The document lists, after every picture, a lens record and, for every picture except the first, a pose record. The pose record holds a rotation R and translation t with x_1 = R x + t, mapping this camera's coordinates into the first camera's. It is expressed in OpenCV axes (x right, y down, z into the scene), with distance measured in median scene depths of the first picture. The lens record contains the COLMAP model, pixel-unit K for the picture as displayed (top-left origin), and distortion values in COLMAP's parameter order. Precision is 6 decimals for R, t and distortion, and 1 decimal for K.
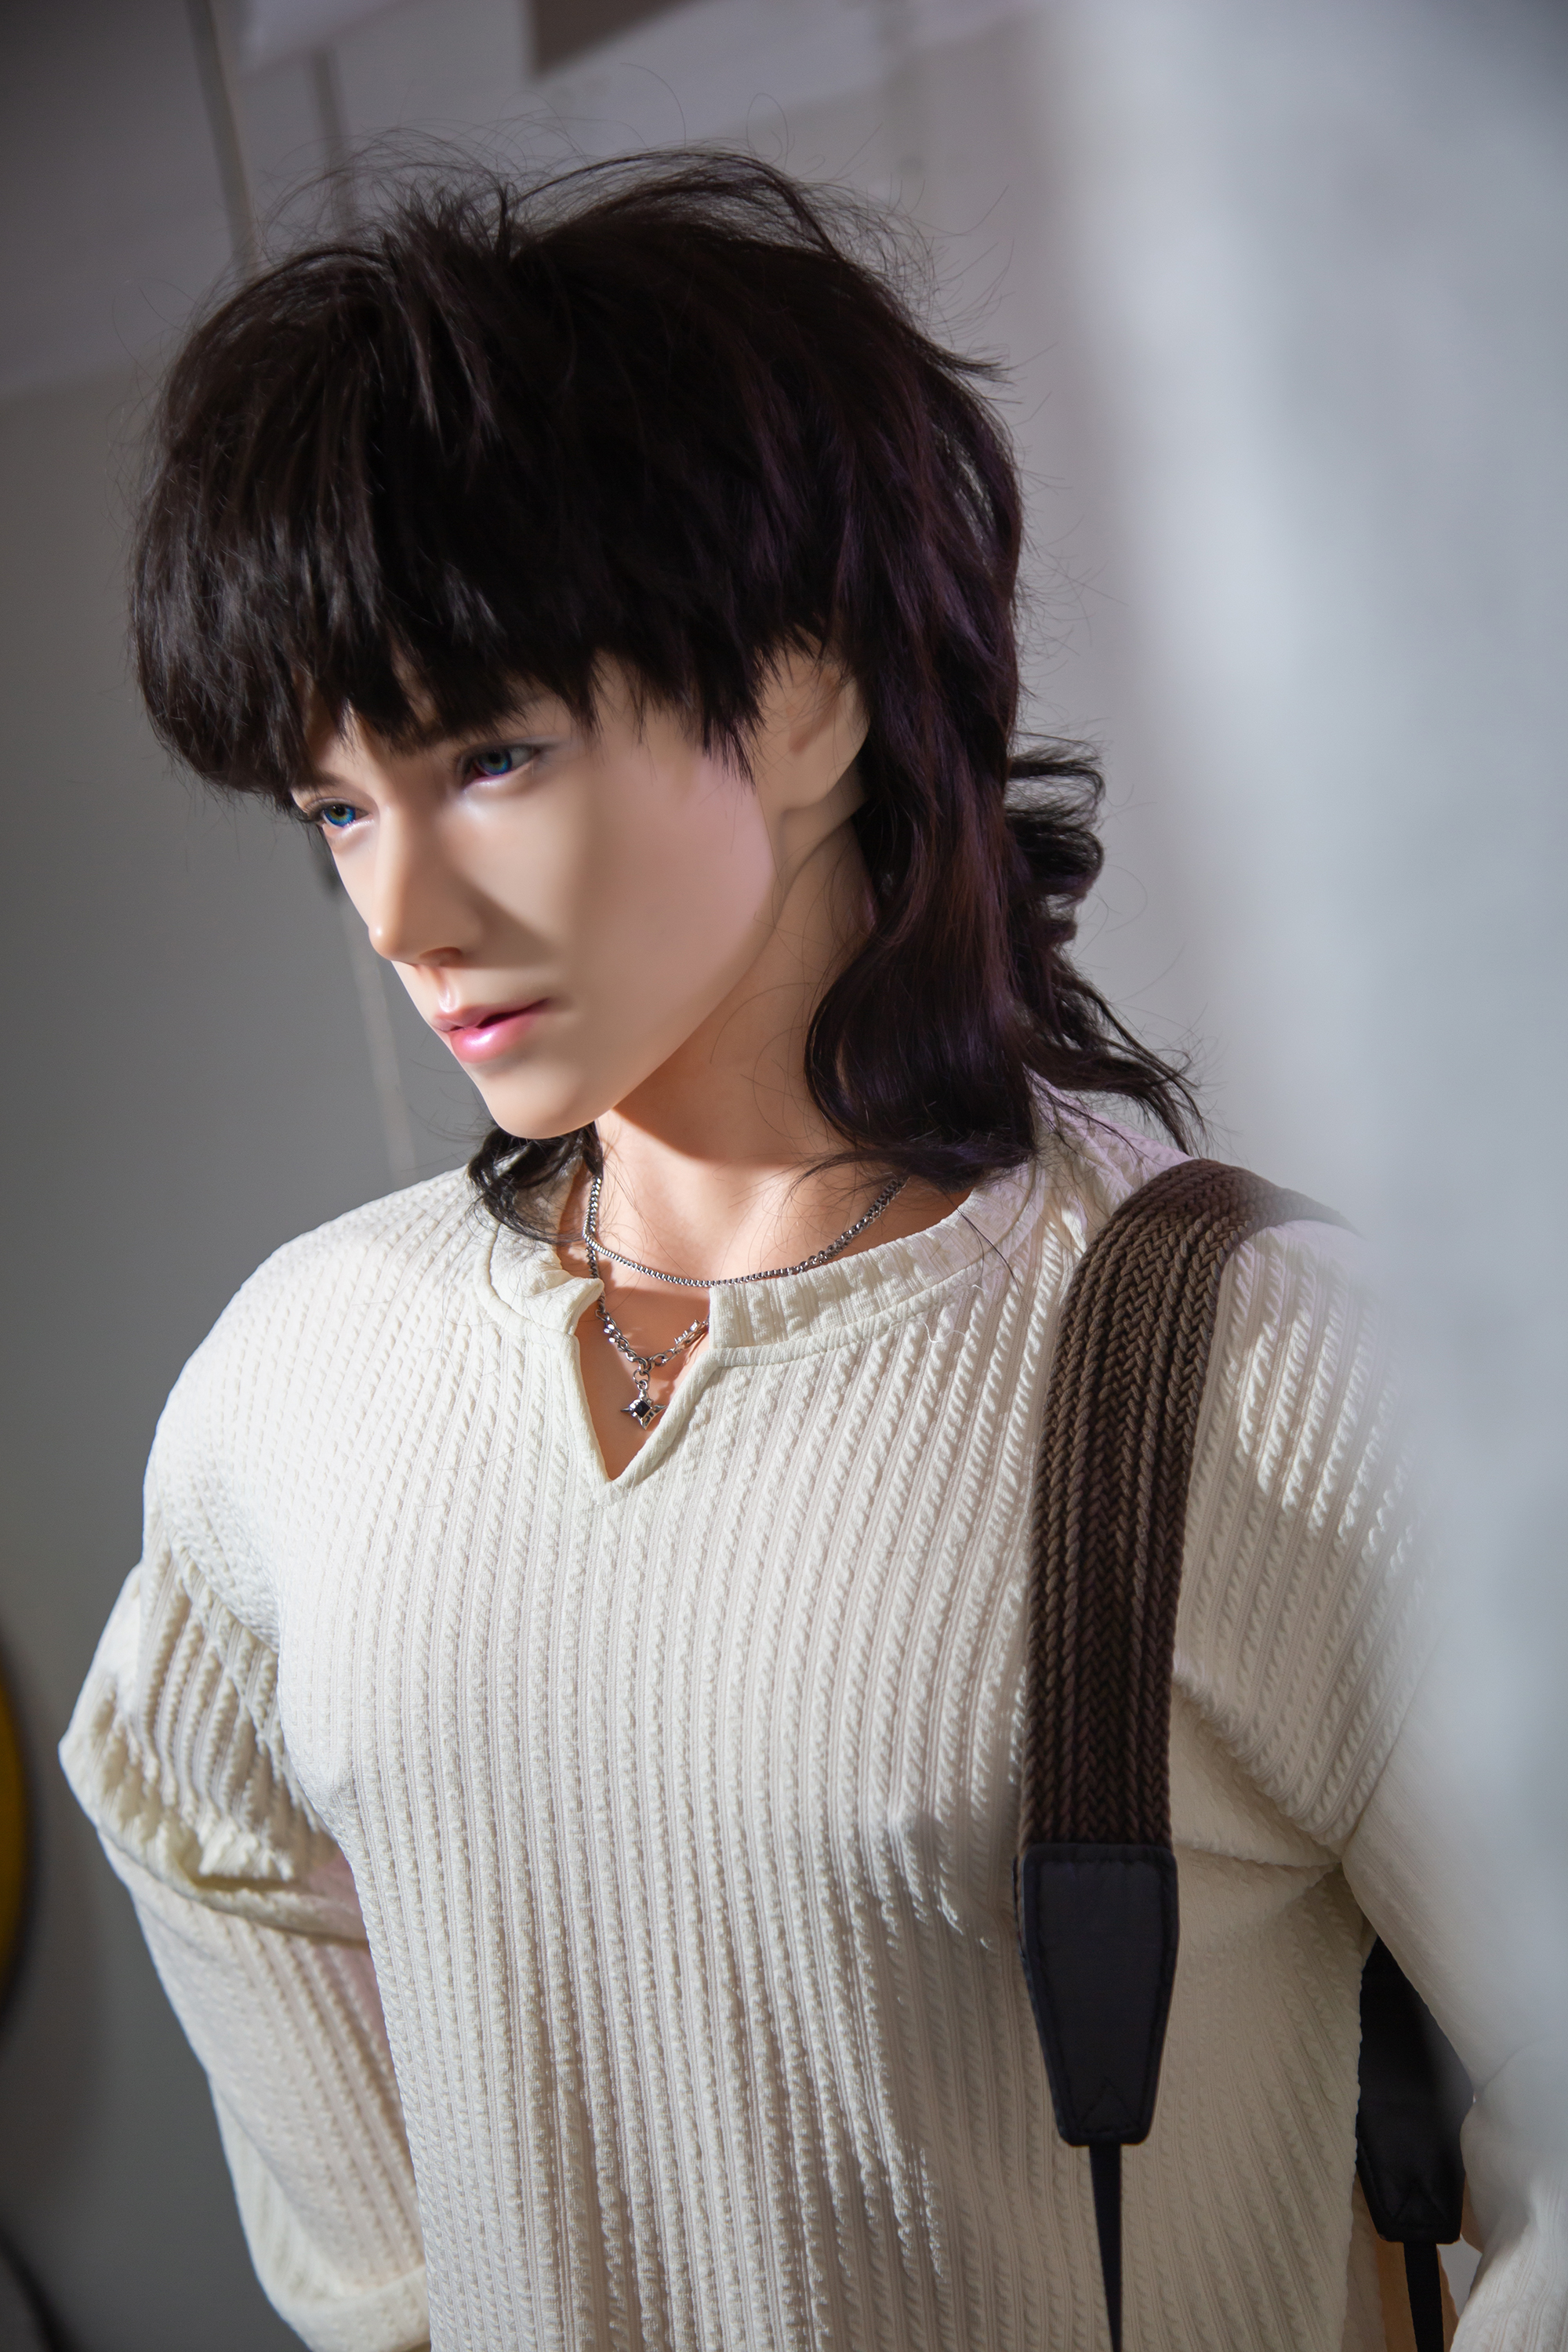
lens RADIAL K [[3853.1, 0, 784.0], [0, 3853.1, 1176.0], [0, 0, 1]] dist [0.205828, -0.008781]
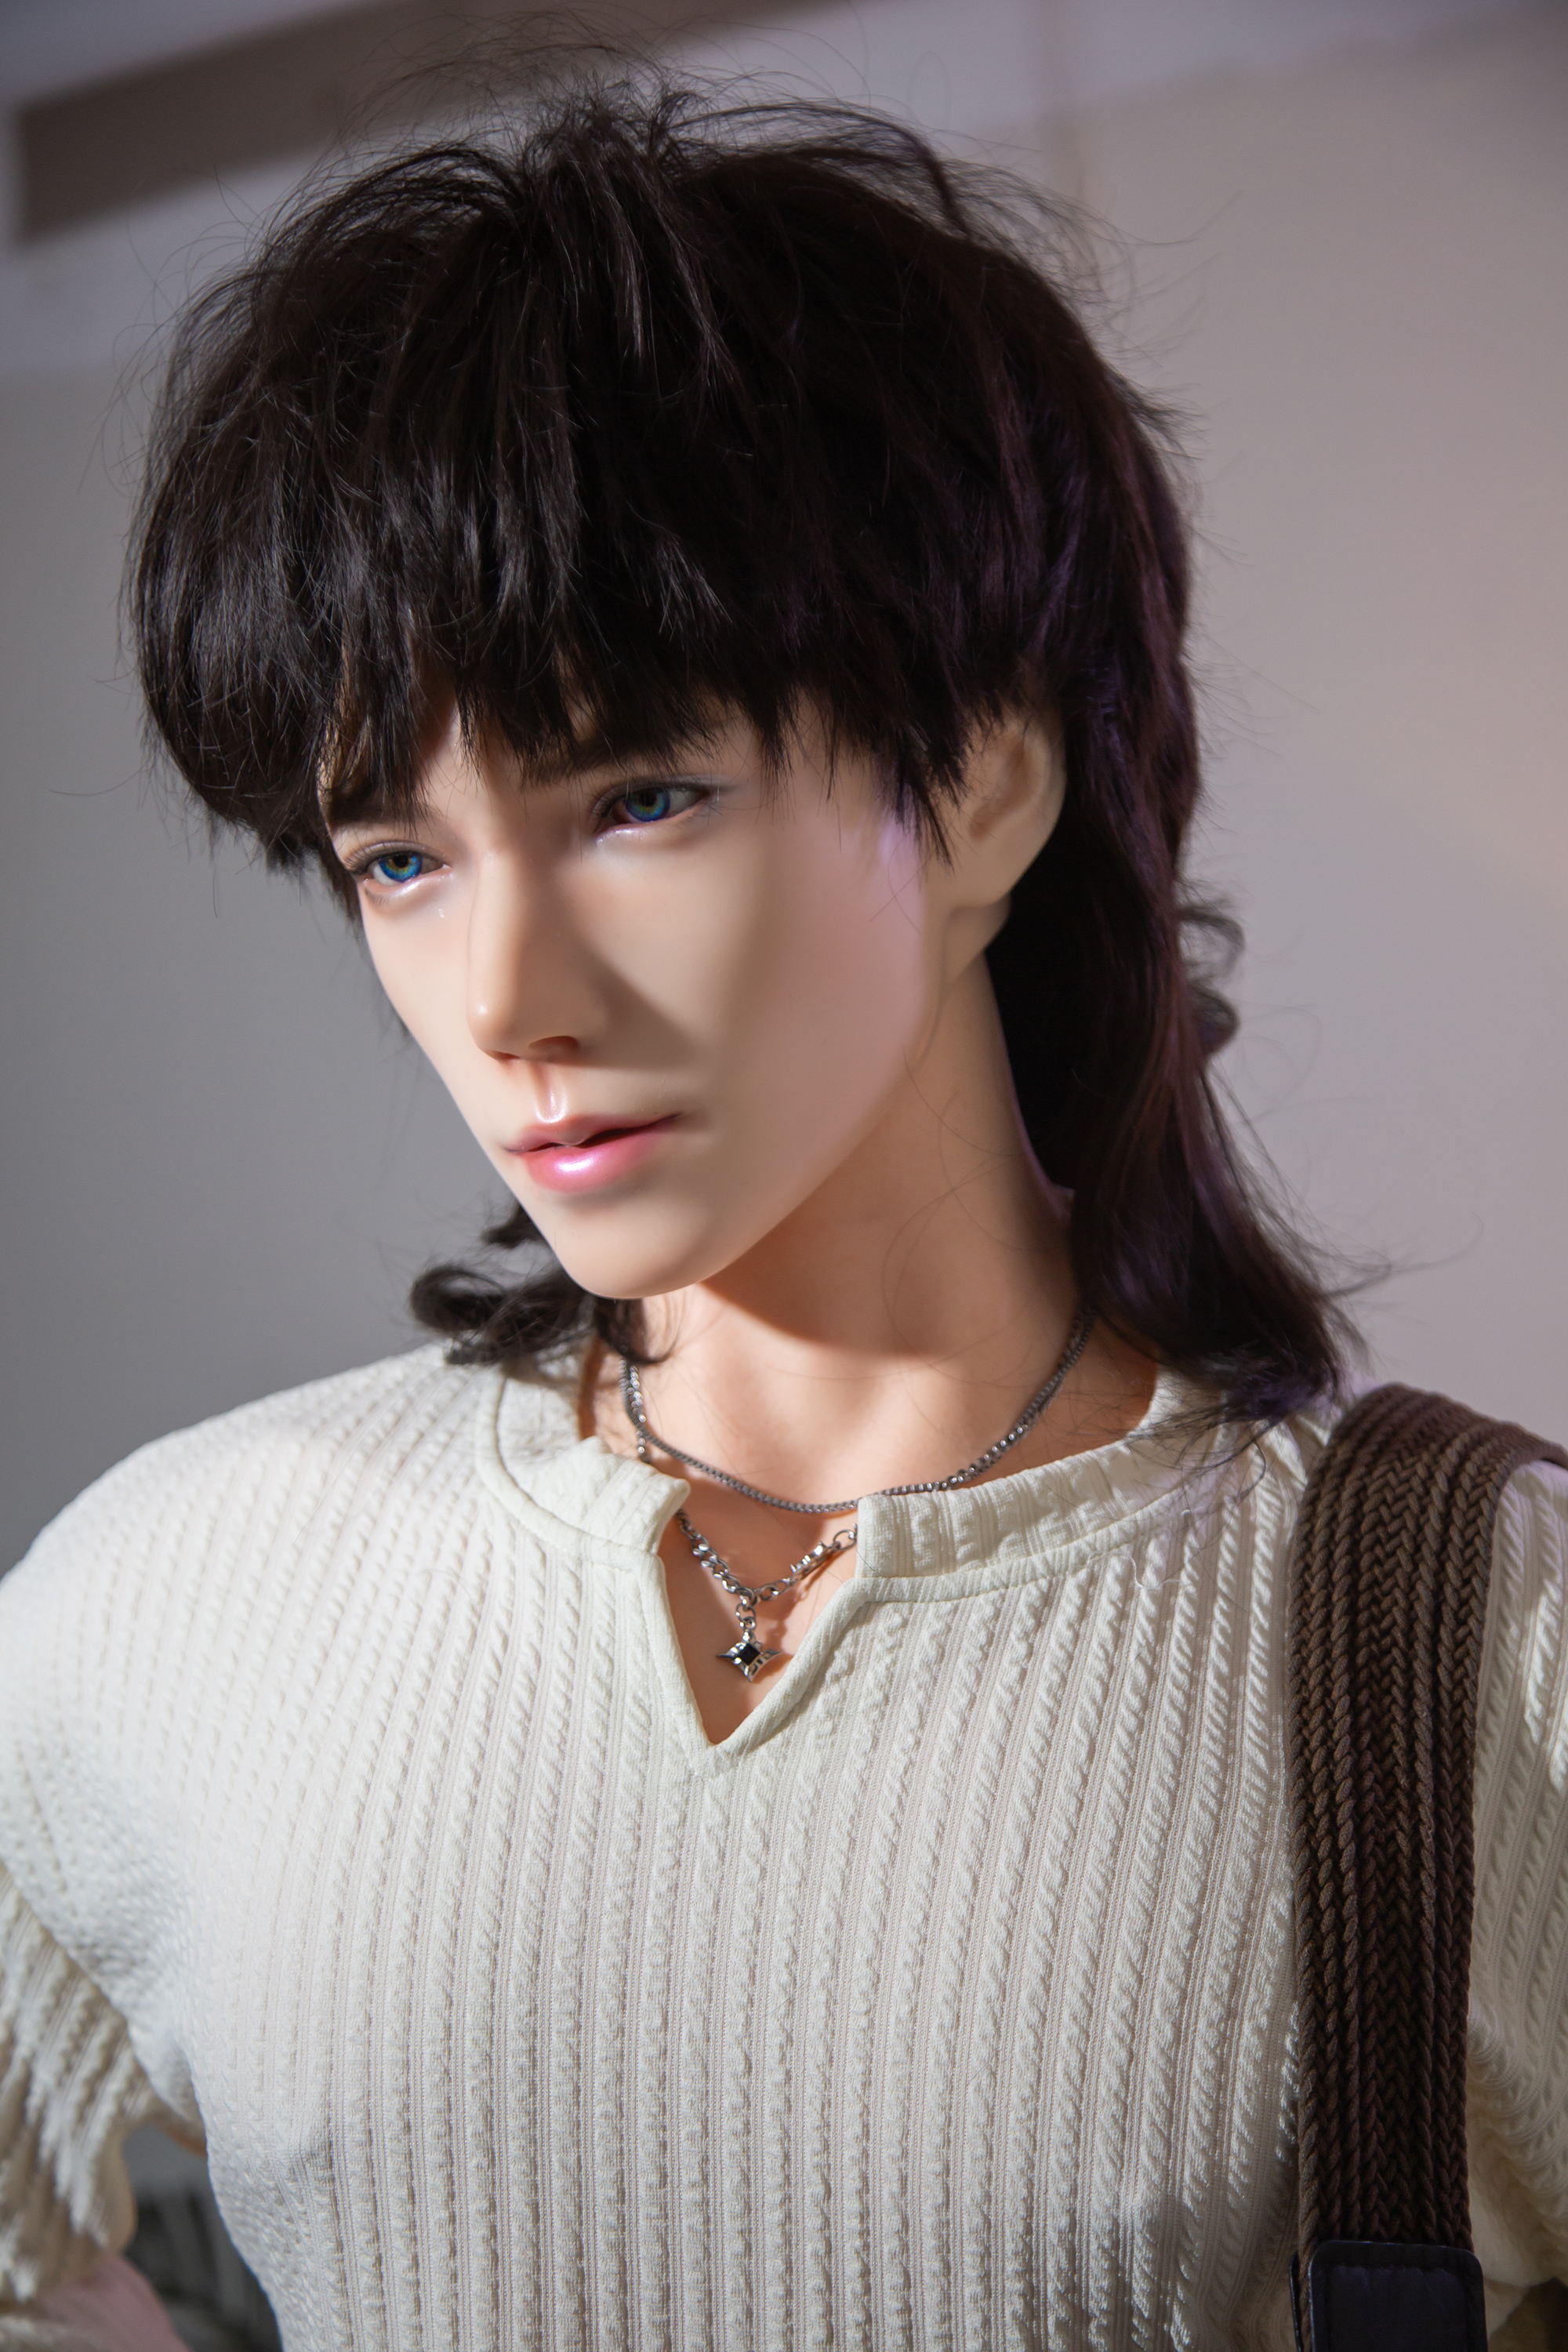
lens RADIAL K [[4064.9, 0, 784.0], [0, 4064.9, 1176.0], [0, 0, 1]] dist [0.193234, 0.225642]
pose [[0.975043, 0.070529, 0.210518, -0.213690], [-0.048973, 0.993169, -0.105913, 0.052648], [-0.216550, 0.092960, 0.971836, 0.201649]]
